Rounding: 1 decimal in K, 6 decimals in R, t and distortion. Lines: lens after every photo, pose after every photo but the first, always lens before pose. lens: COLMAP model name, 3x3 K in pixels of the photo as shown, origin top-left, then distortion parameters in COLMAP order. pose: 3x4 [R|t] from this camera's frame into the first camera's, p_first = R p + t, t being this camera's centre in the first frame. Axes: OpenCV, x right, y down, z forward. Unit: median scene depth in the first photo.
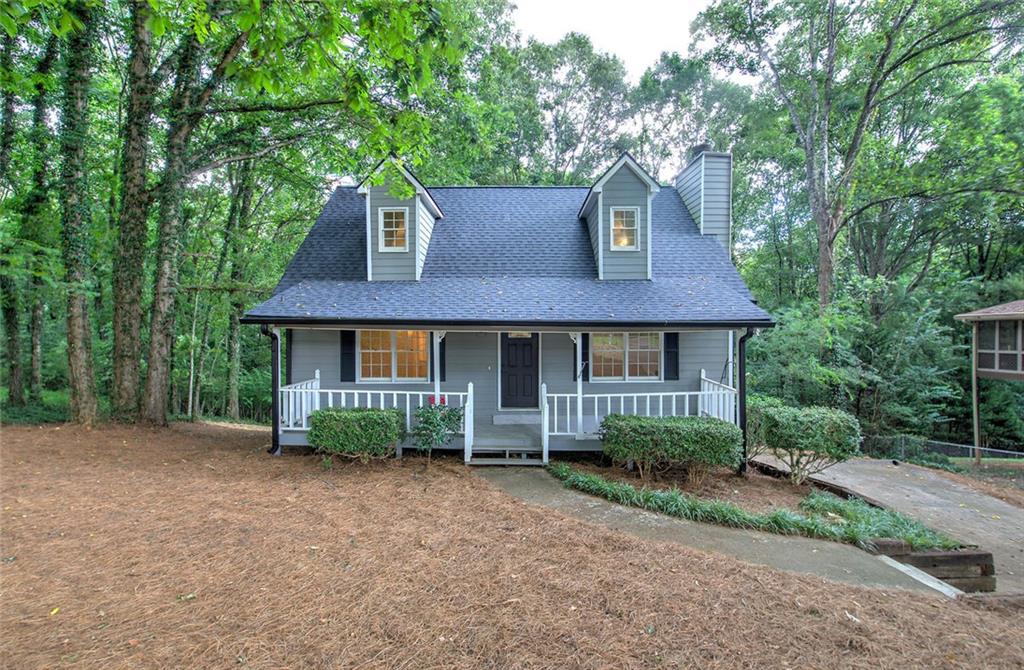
lens RADIAL K [[434.2, 0, 513.3], [0, 434.2, 333.7], [0, 0, 1]] dist [0.001066, -0.000755]
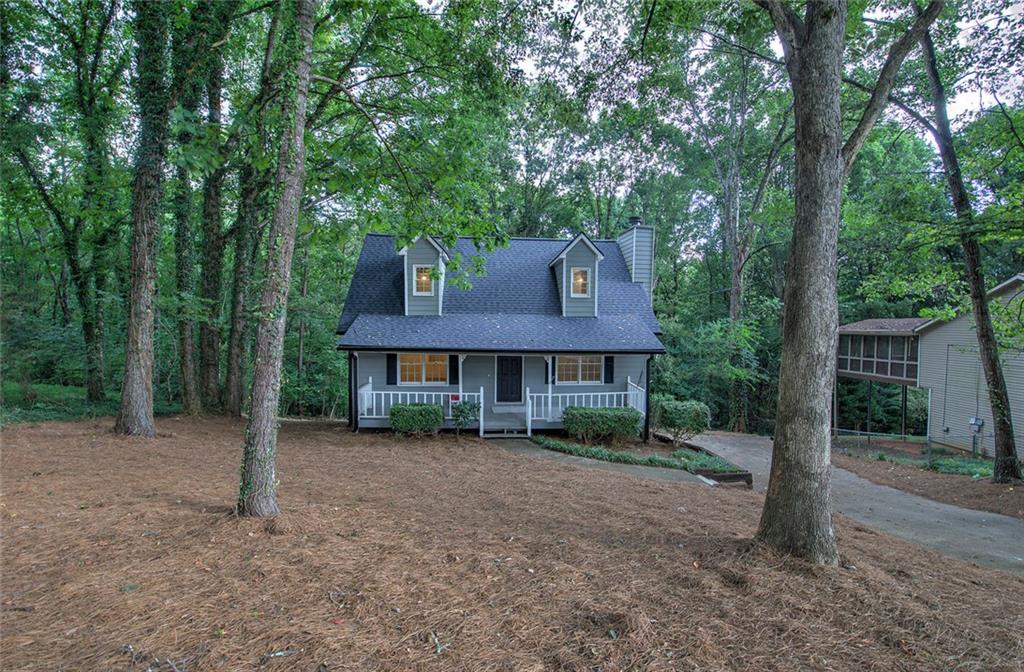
lens RADIAL K [[435.9, 0, 513.1], [0, 435.9, 339.9], [0, 0, 1]] dist [-0.005346, 0.000623]
pose [[0.996280, 0.006731, 0.085908, -0.107168], [-0.009898, 0.999285, 0.036499, -0.102620], [-0.085601, -0.037213, 0.995634, -0.511192]]
